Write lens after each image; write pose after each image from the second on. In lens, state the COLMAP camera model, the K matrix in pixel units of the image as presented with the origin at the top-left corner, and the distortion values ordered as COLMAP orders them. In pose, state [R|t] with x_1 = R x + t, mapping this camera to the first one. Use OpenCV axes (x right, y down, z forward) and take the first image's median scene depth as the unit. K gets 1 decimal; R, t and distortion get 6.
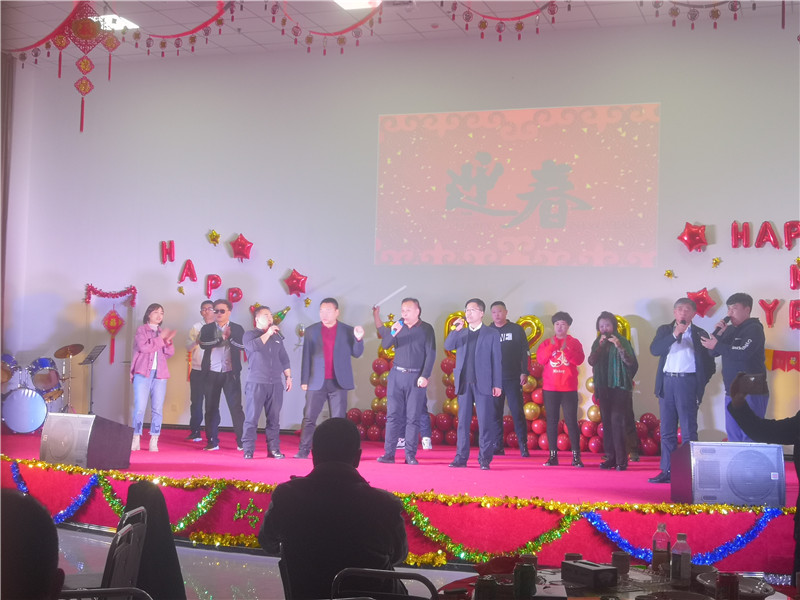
lens RADIAL K [[1168.5, 0, 409.4], [0, 1168.5, 346.1], [0, 0, 1]] dist [0.003582, 0.000000]
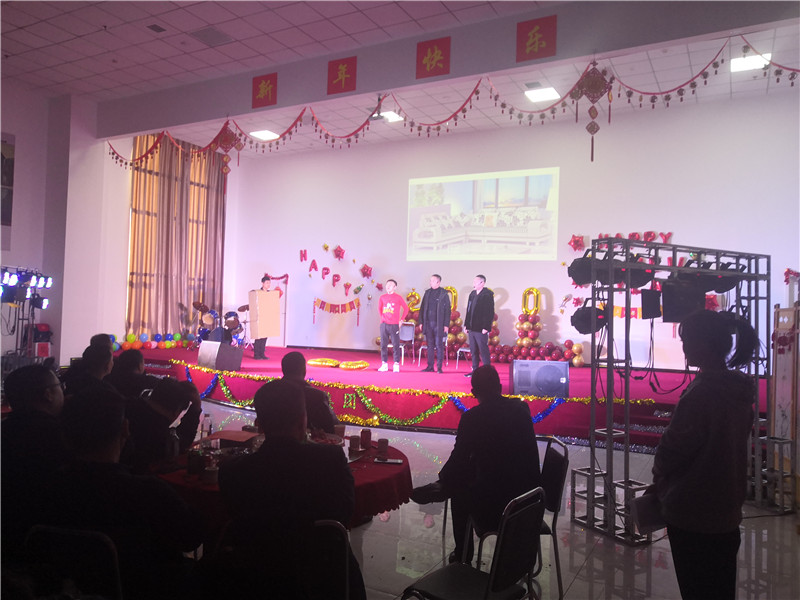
lens RADIAL K [[629.8, 0, 409.4], [0, 629.8, 318.5], [0, 0, 1]] dist [-0.000277, 0.058873]
pose [[0.988515, 0.000048, -0.151124, 0.175888], [0.003533, 0.999719, 0.023428, -0.002936], [0.151083, -0.023693, 0.988237, 0.025576]]
